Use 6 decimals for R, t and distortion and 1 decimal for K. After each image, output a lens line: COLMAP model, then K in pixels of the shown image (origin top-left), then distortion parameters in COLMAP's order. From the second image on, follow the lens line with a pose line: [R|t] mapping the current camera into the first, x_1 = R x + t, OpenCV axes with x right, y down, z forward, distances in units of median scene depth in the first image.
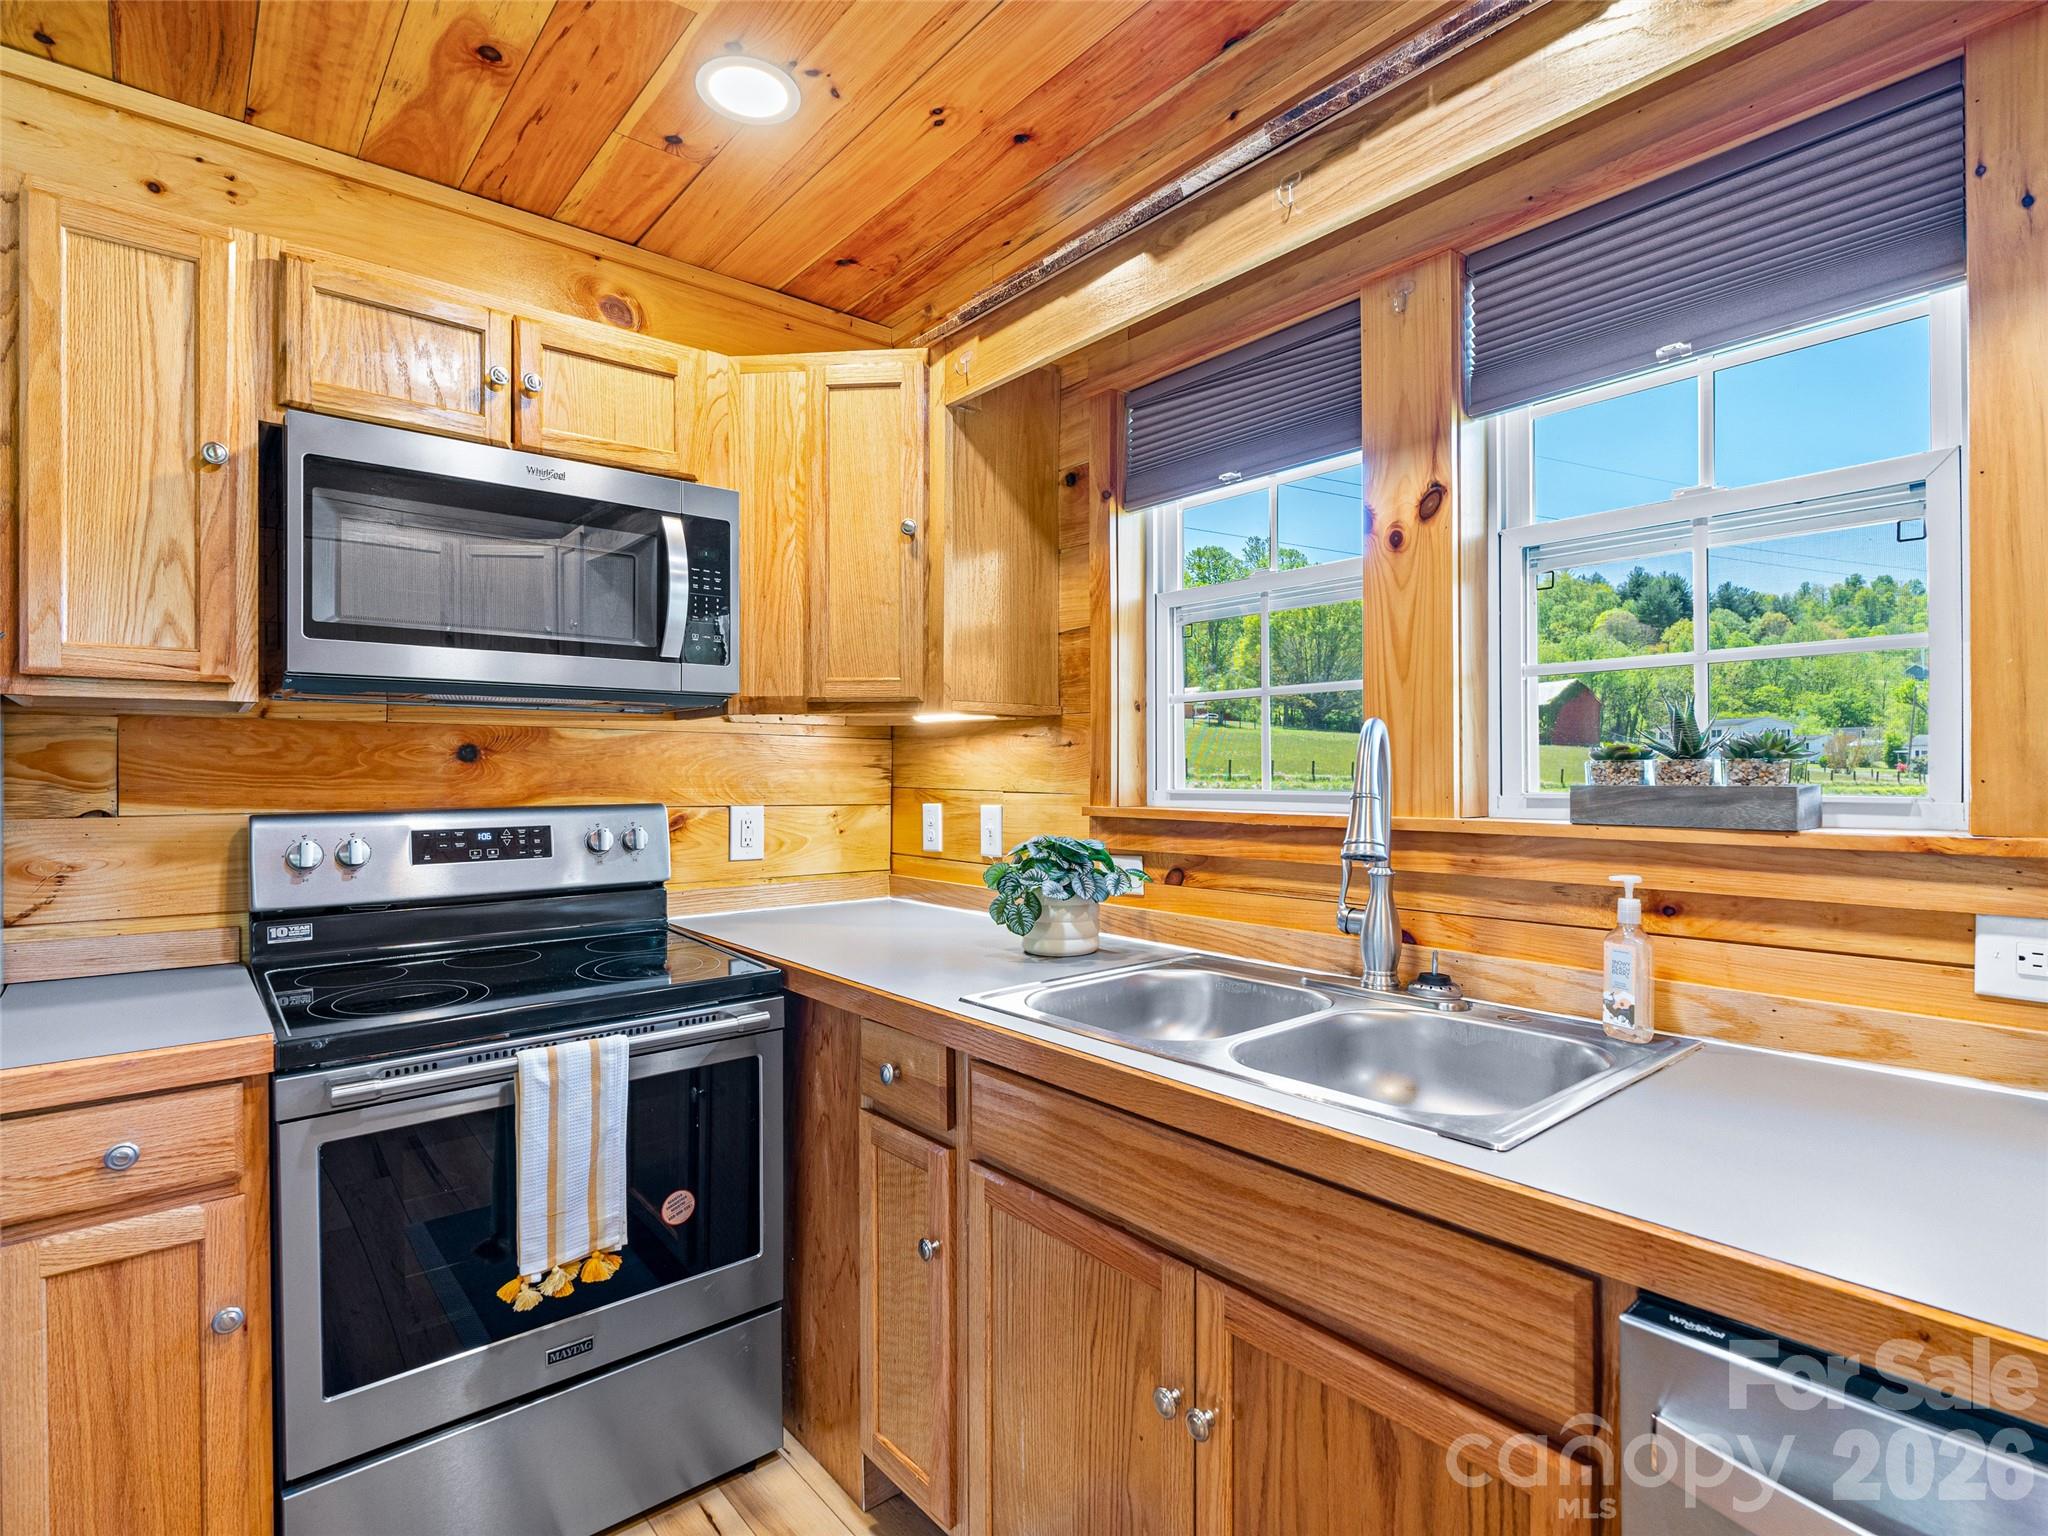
lens RADIAL K [[1035.3, 0, 1020.4], [0, 1035.3, 772.6], [0, 0, 1]] dist [-0.010794, 0.003443]
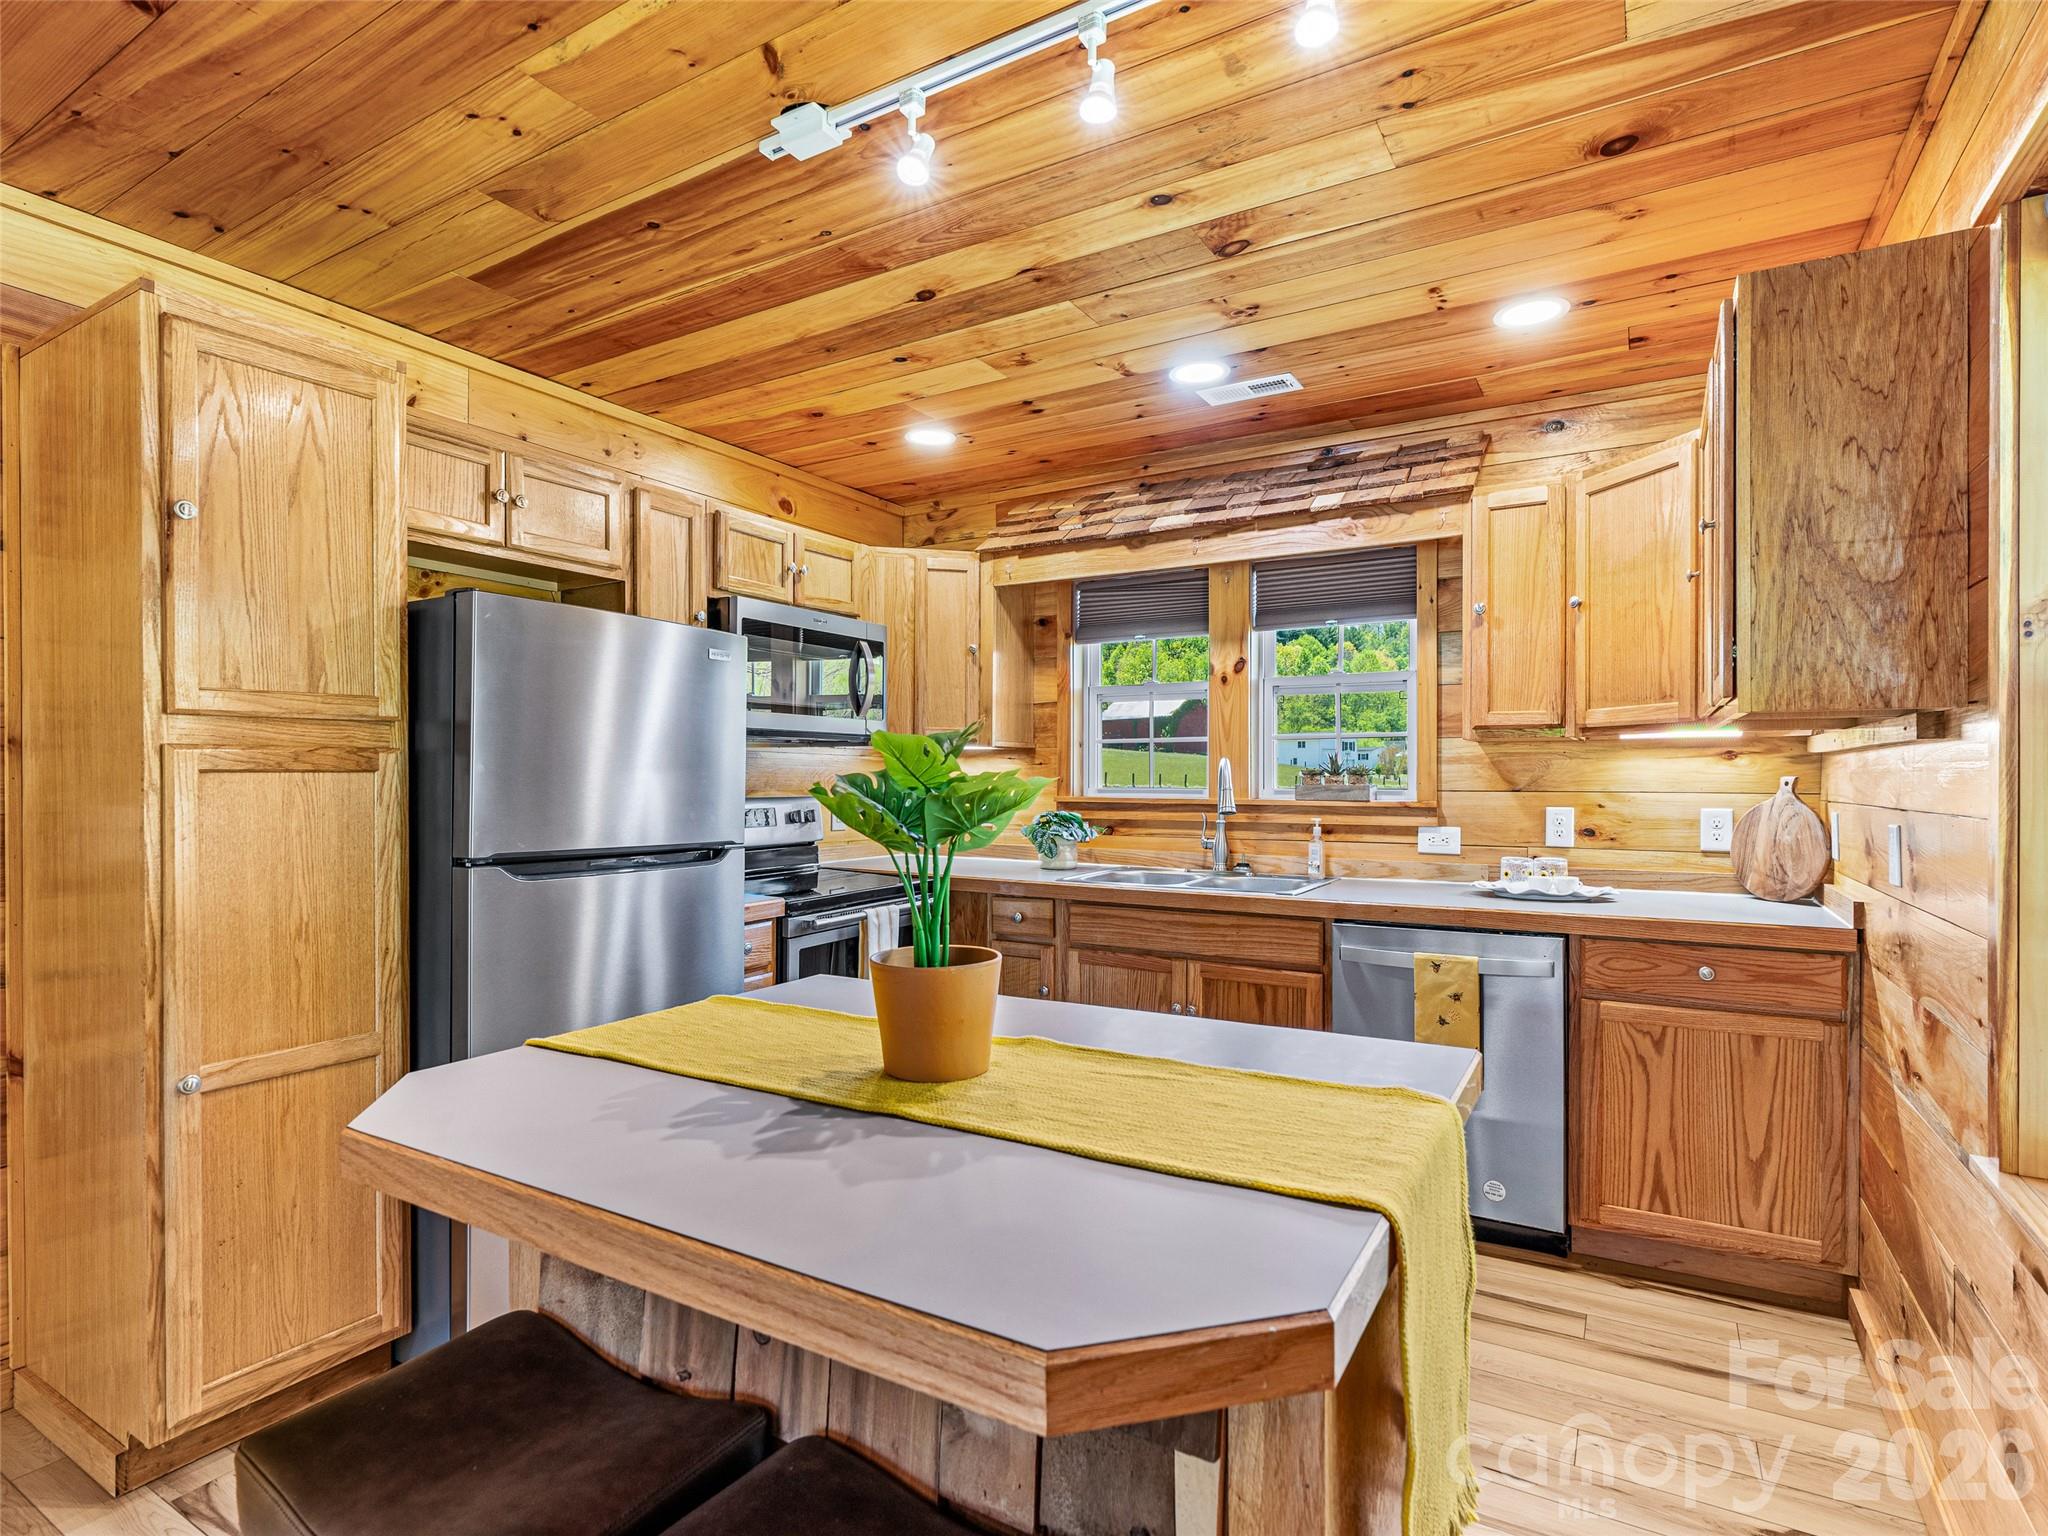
lens RADIAL K [[1051.7, 0, 1023.3], [0, 1051.7, 773.8], [0, 0, 1]] dist [-0.013975, 0.007549]
pose [[0.944020, 0.005201, 0.329847, -0.780831], [-0.004409, 0.999985, -0.003149, -0.003581], [-0.329858, 0.001518, 0.944029, -1.004993]]
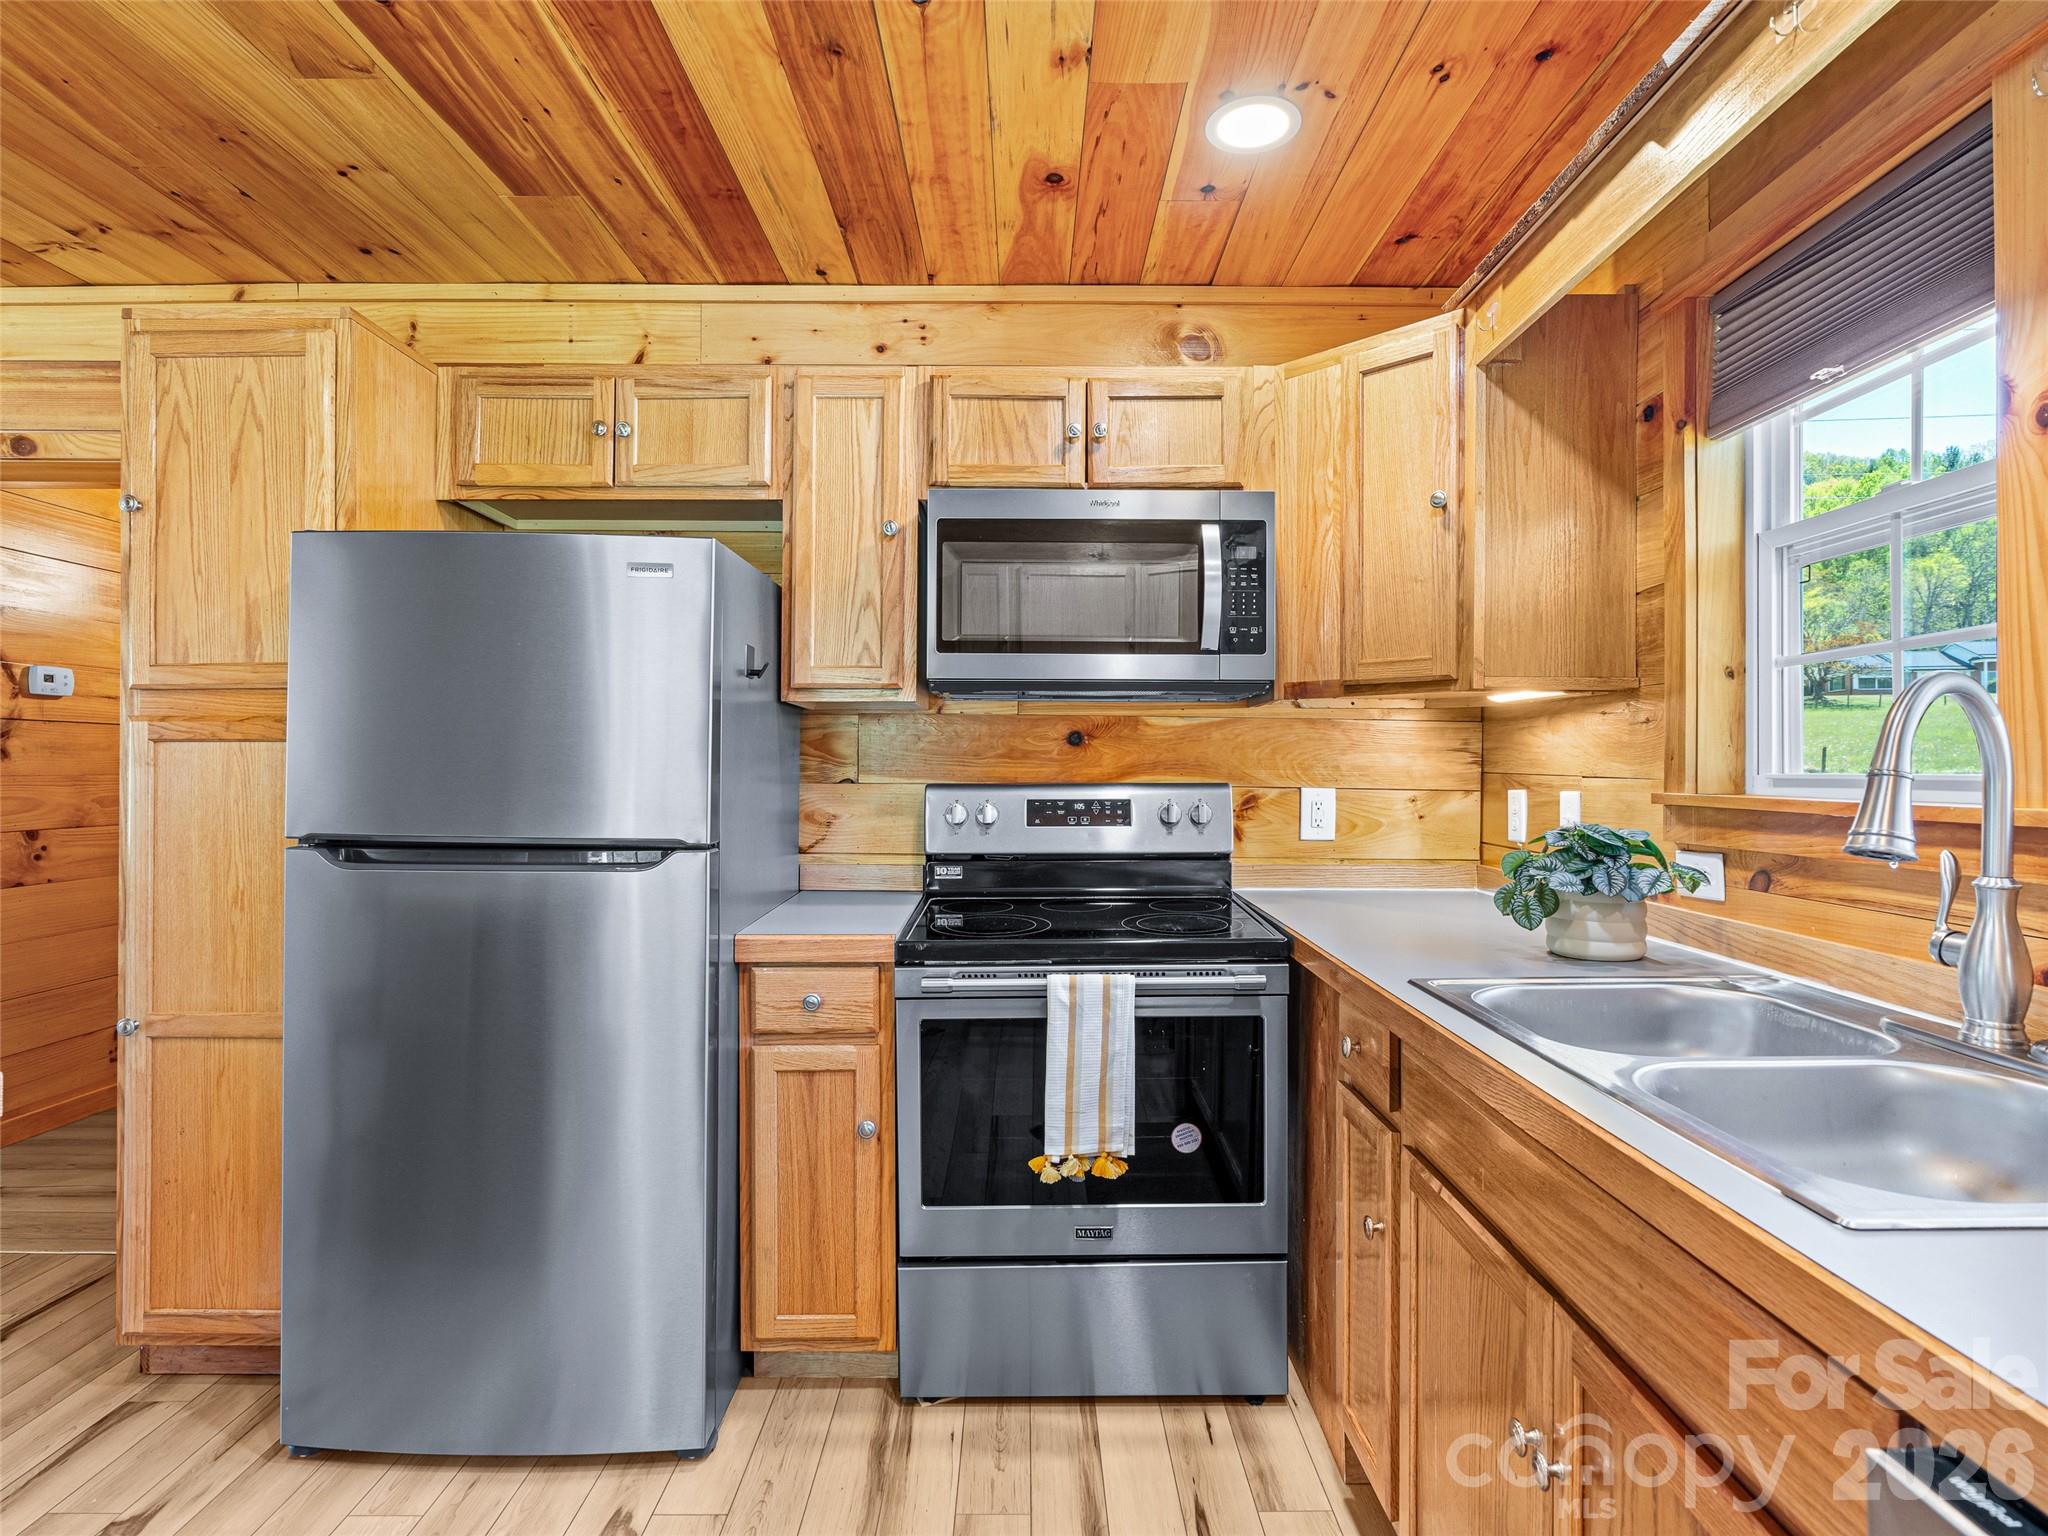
lens RADIAL K [[1041.1, 0, 1027.7], [0, 1041.1, 757.1], [0, 0, 1]] dist [-0.012610, 0.006083]
pose [[0.769166, -0.000598, -0.639049, 0.258622], [-0.005794, 0.999952, -0.007908, 0.015765], [0.639023, 0.009785, 0.769125, 0.013802]]
